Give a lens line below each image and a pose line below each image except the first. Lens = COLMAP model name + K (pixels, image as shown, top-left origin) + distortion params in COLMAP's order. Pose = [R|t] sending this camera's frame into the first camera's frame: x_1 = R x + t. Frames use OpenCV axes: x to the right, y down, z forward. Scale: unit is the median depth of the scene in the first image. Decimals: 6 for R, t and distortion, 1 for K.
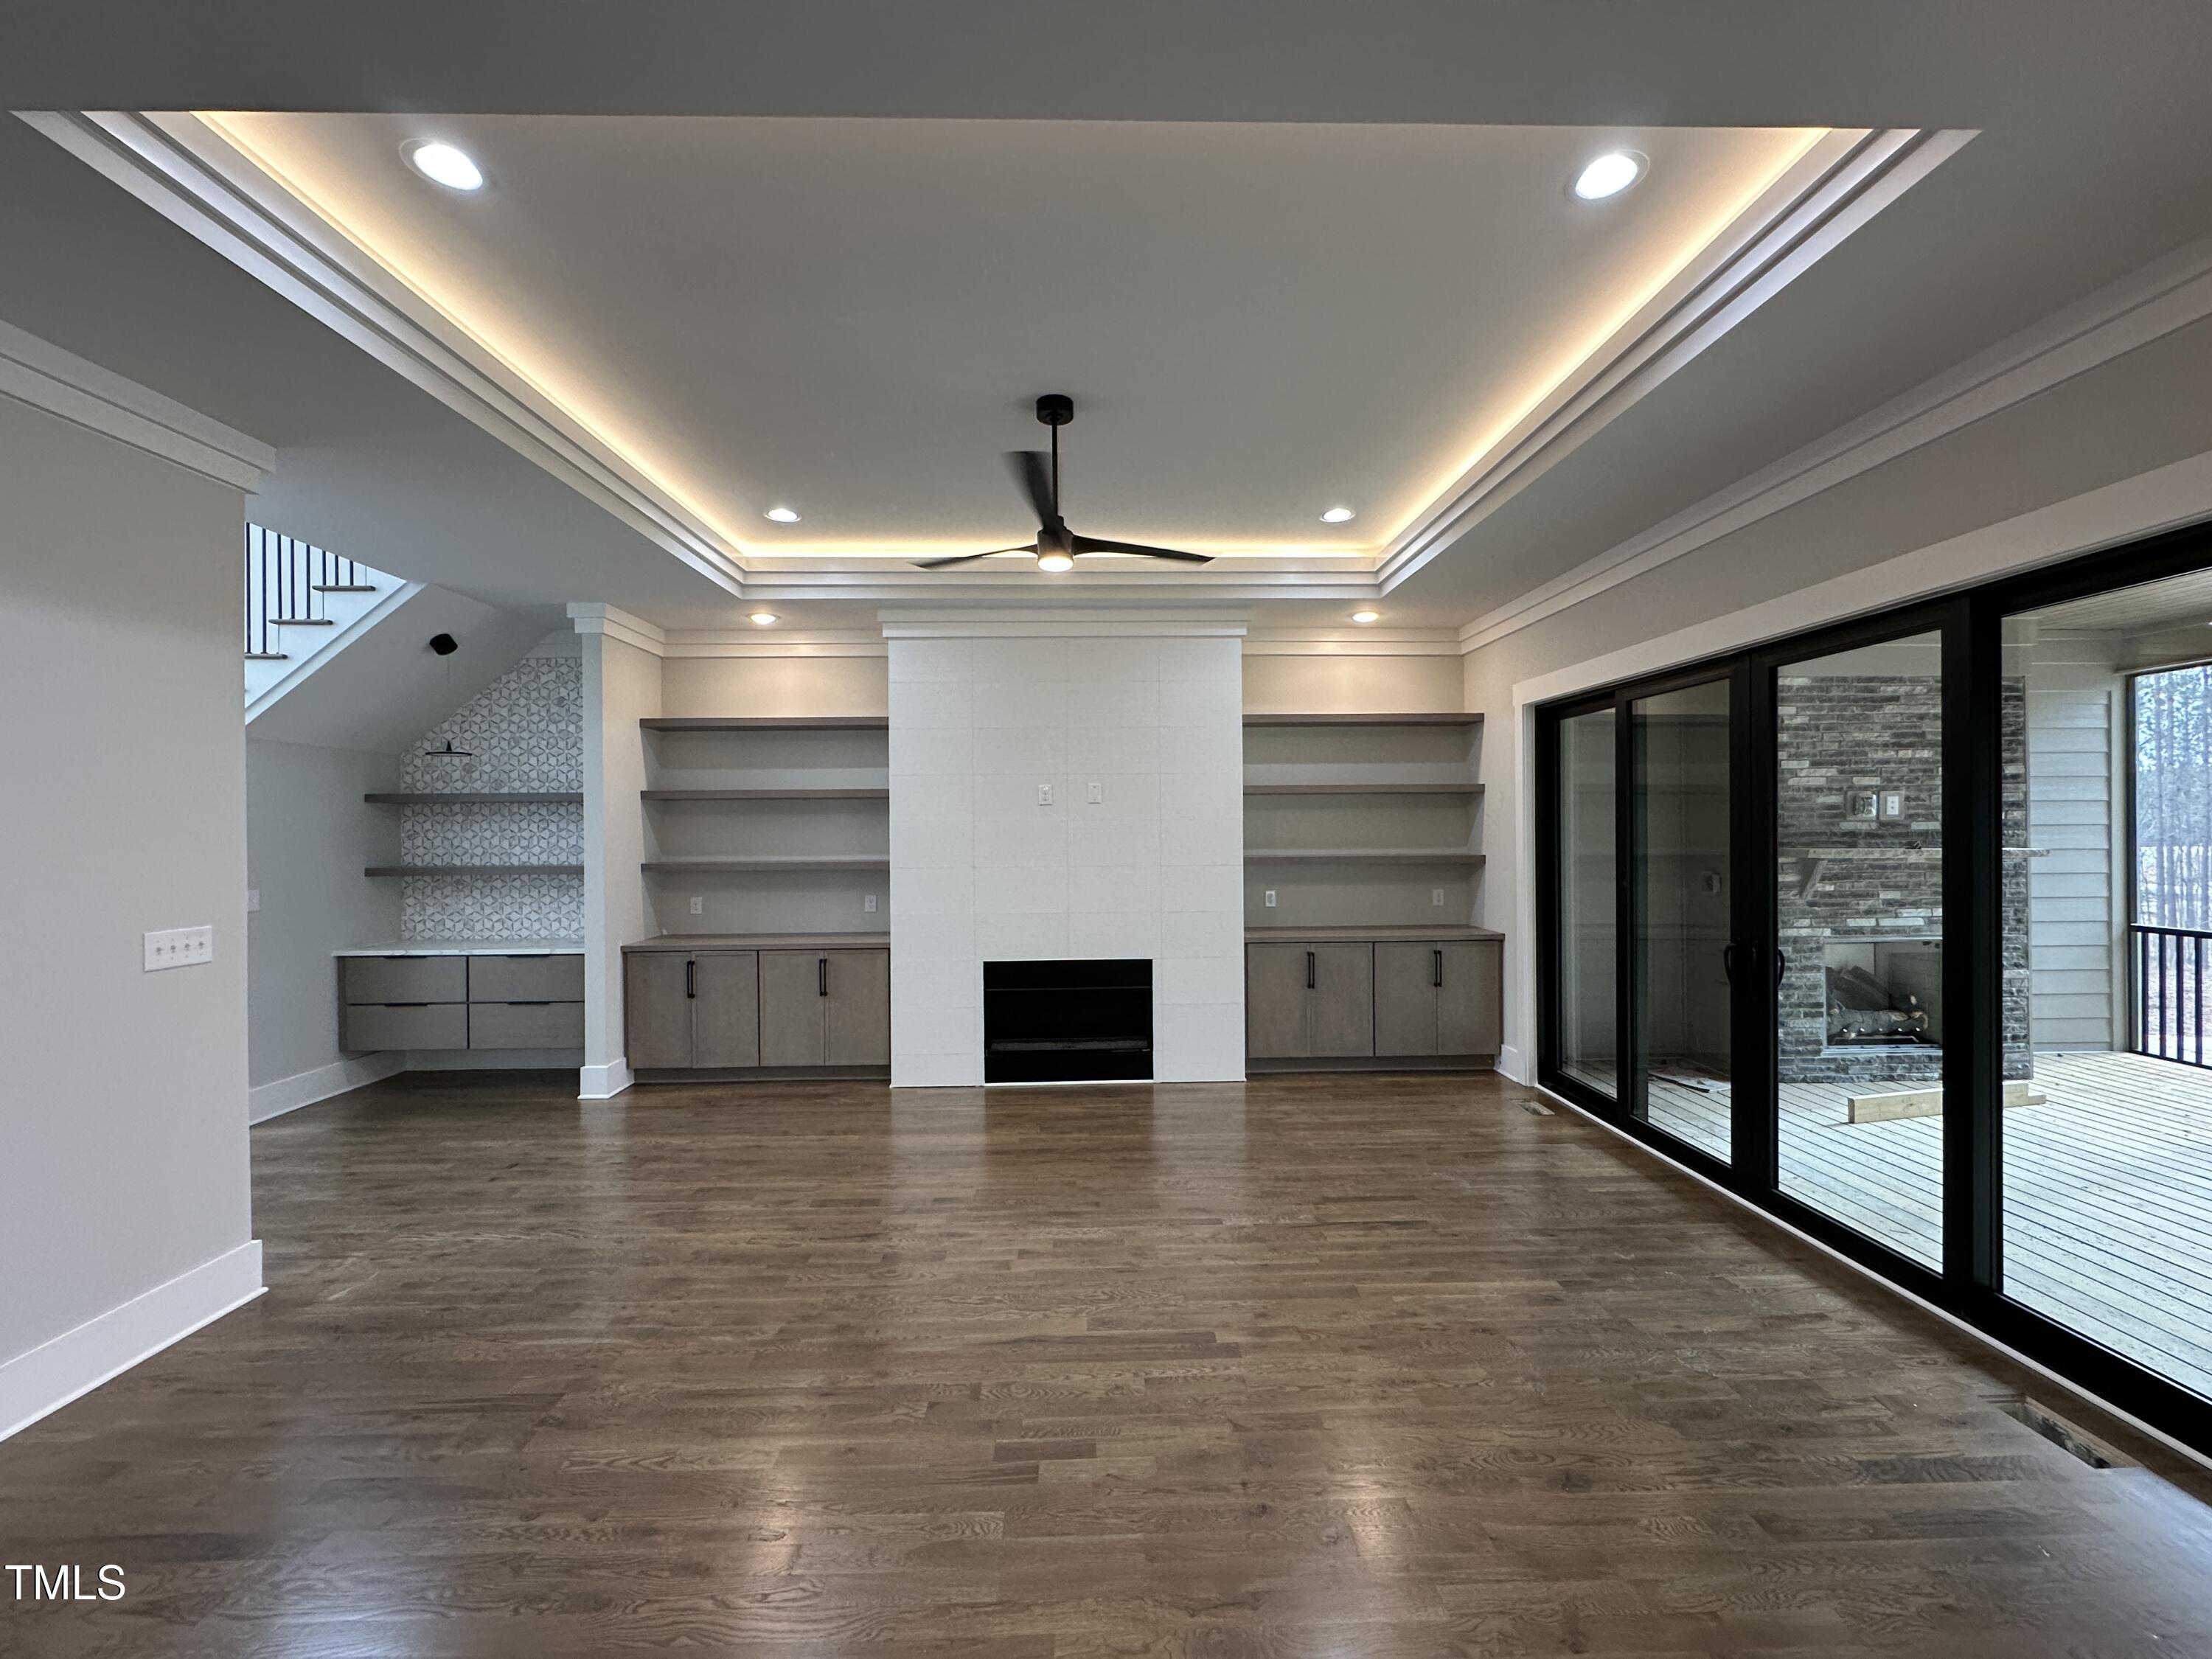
lens RADIAL K [[880.2, 0, 1106.0], [0, 880.2, 829.5], [0, 0, 1]] dist [-0.003178, 0.000032]
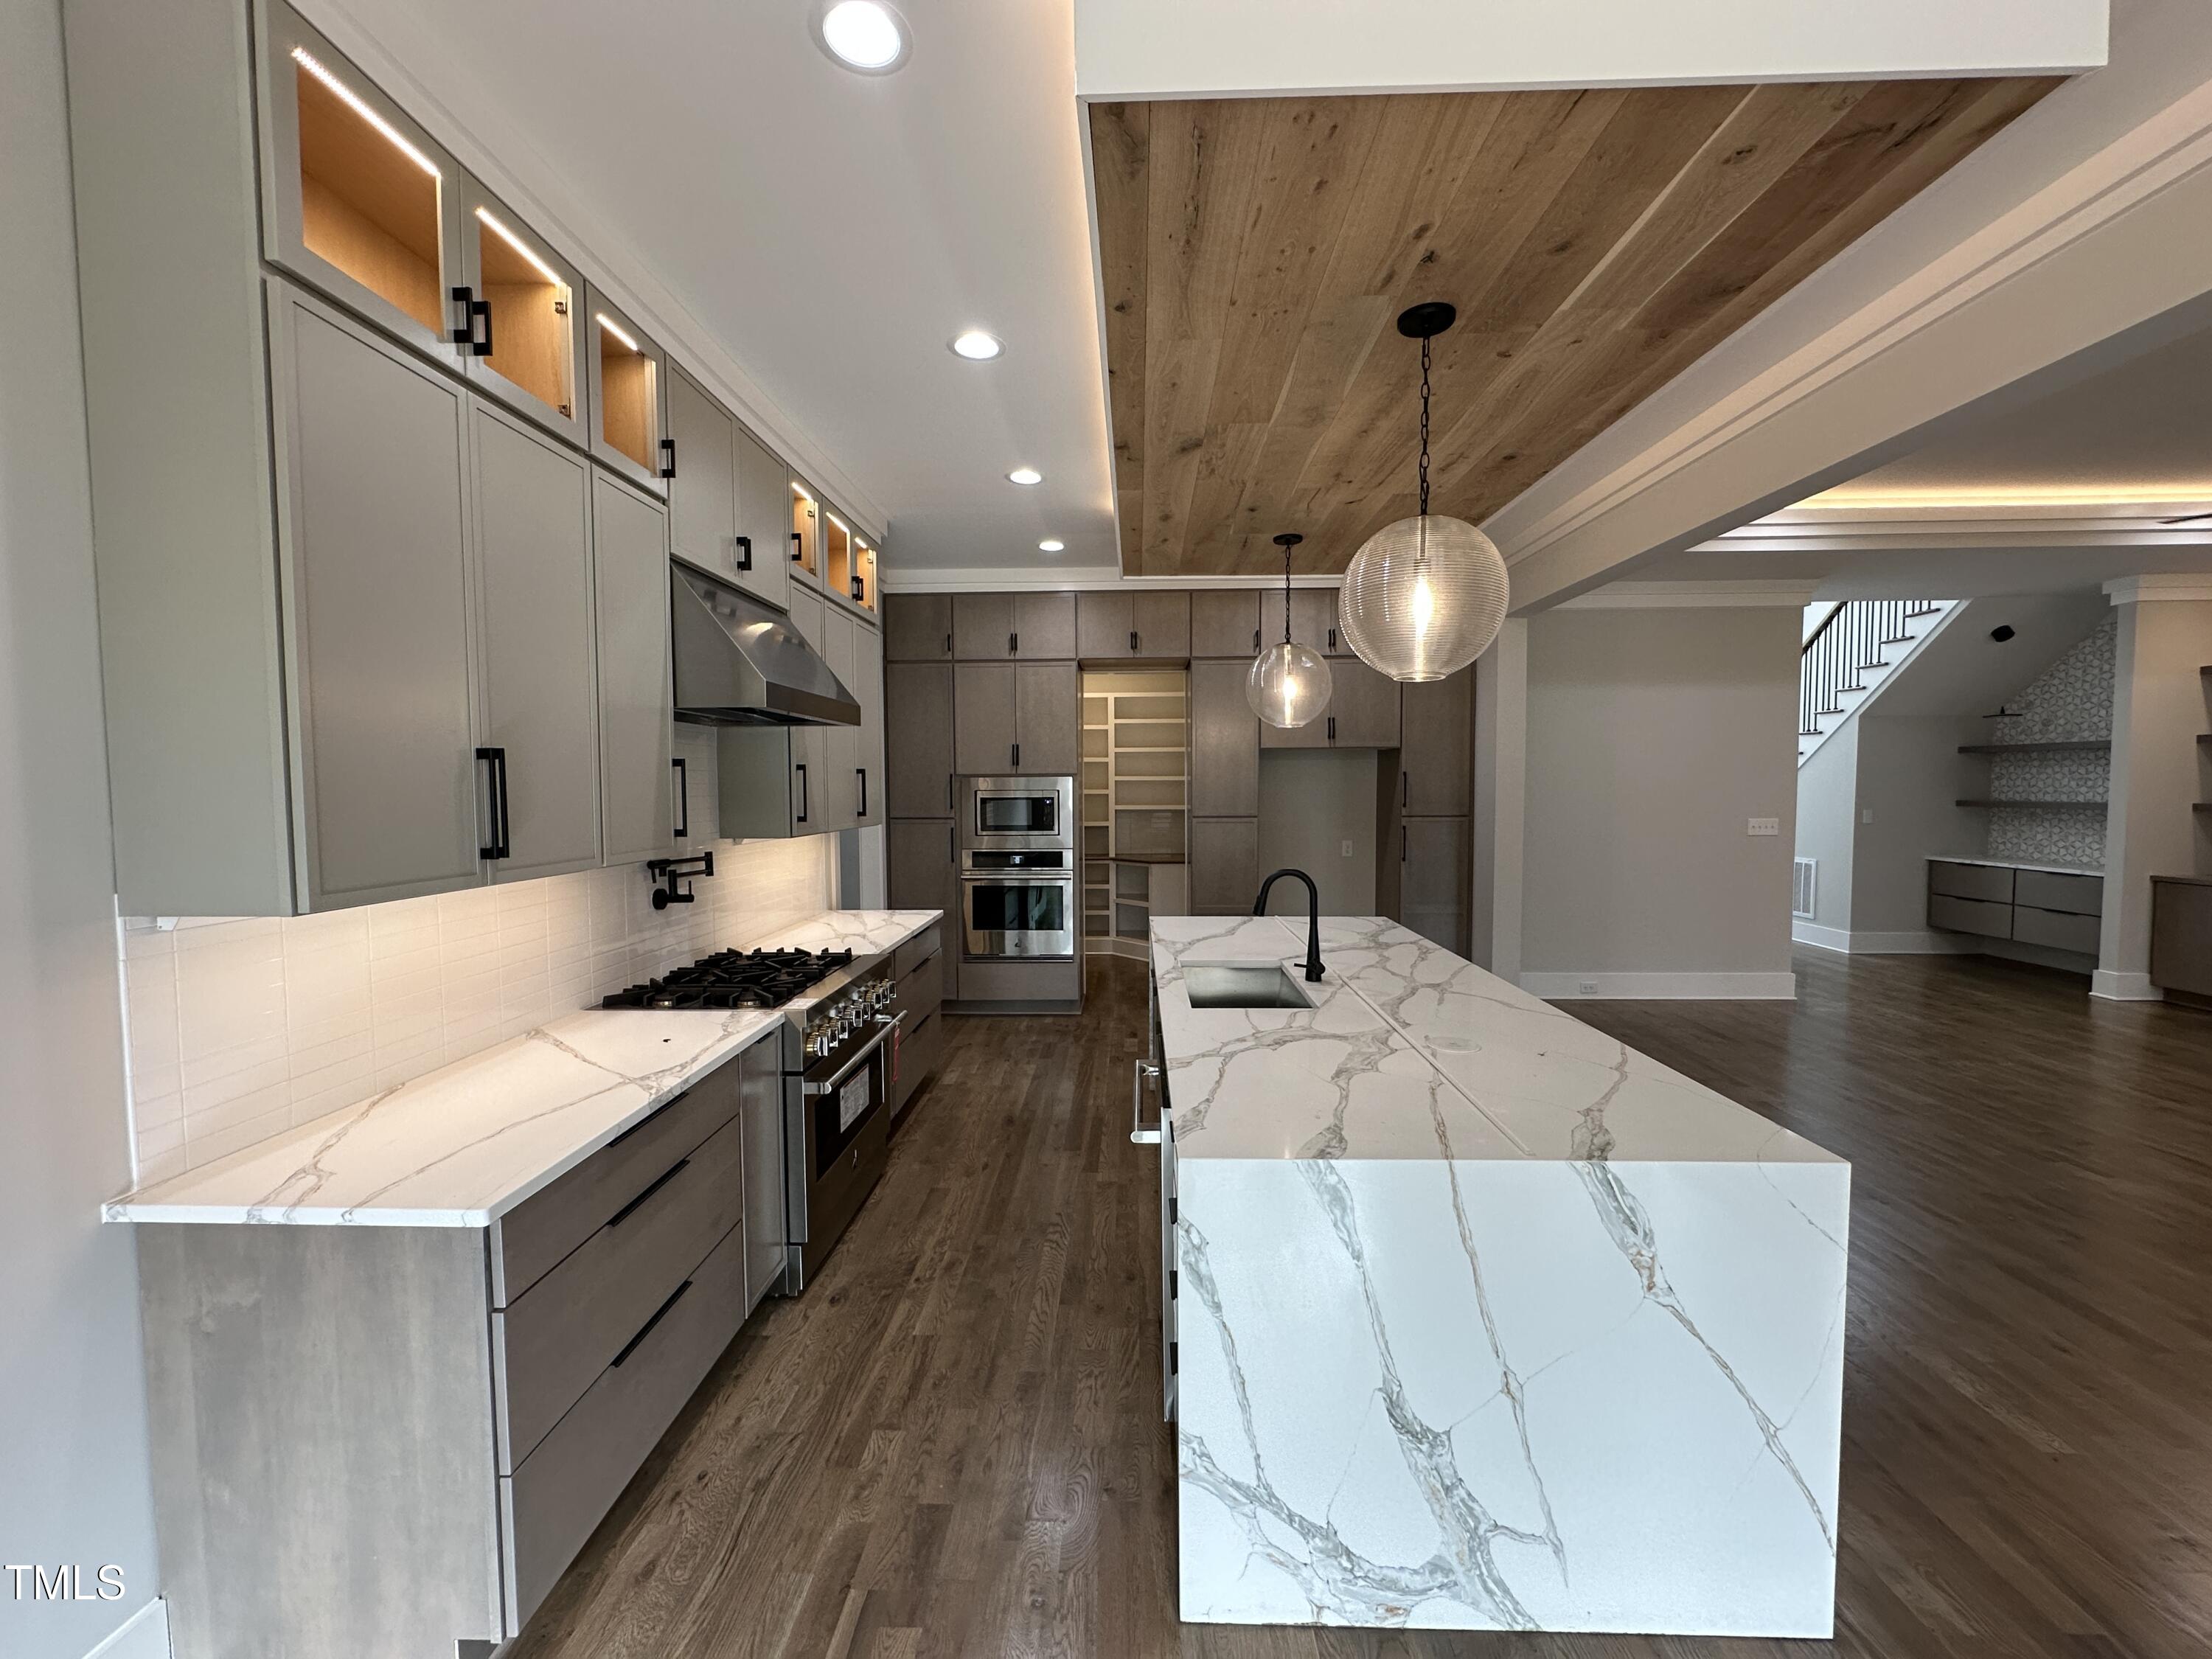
lens RADIAL K [[880.2, 0, 1106.0], [0, 880.2, 829.5], [0, 0, 1]] dist [-0.003178, 0.000032]
pose [[-0.058633, 0.059833, -0.996485, 0.620270], [0.007051, 0.998202, 0.059521, -0.002327], [0.998255, -0.003537, -0.058949, -0.262668]]
